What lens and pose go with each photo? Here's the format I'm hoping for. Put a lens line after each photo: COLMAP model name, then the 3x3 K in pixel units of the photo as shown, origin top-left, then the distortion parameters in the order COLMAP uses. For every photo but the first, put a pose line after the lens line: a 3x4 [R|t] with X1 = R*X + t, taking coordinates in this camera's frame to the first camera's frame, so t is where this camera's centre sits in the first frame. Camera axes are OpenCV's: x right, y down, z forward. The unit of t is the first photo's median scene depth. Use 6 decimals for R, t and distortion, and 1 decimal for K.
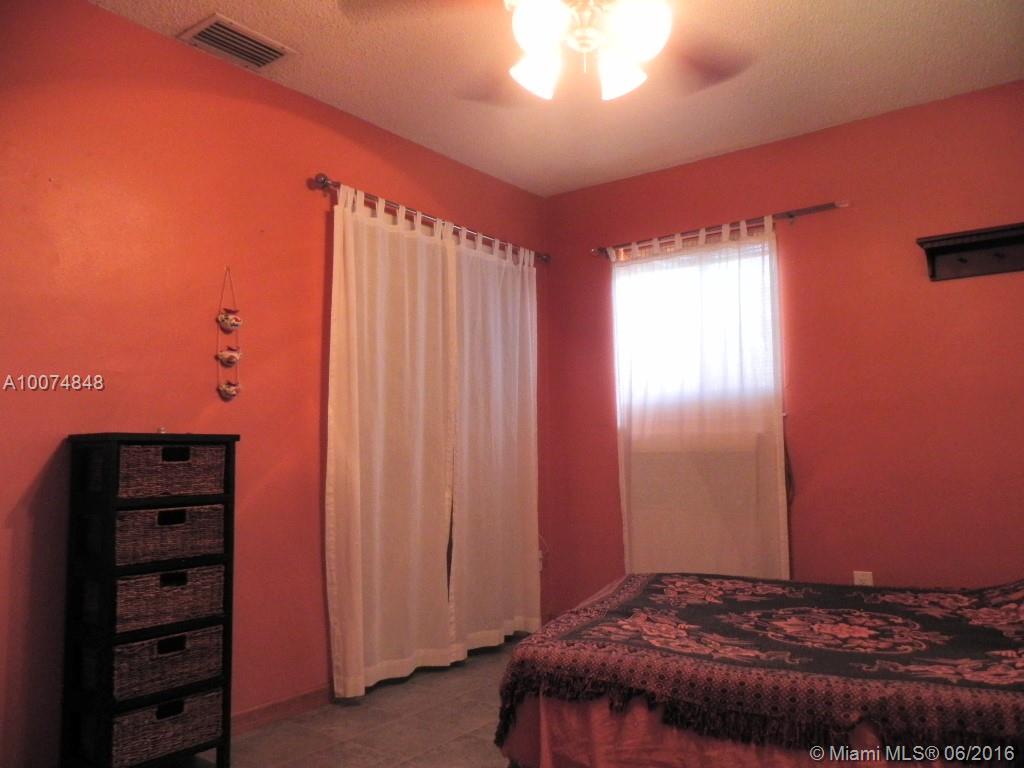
lens RADIAL K [[788.0, 0, 523.1], [0, 788.0, 387.7], [0, 0, 1]] dist [-0.004566, 0.000786]
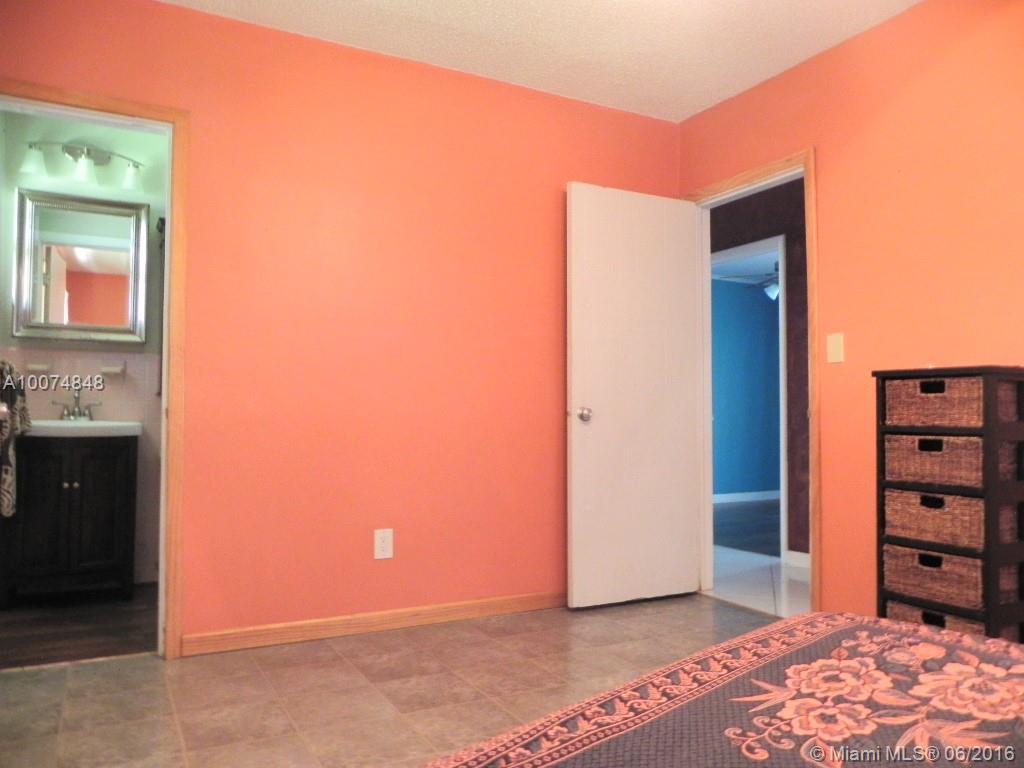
lens RADIAL K [[773.0, 0, 512.0], [0, 773.0, 384.0], [0, 0, 1]] dist [0.001879, -0.002384]
pose [[-0.423241, -0.025712, -0.905652, 0.625679], [0.072374, 0.995443, -0.062084, 0.085765], [0.903122, -0.091822, -0.419452, 0.762045]]
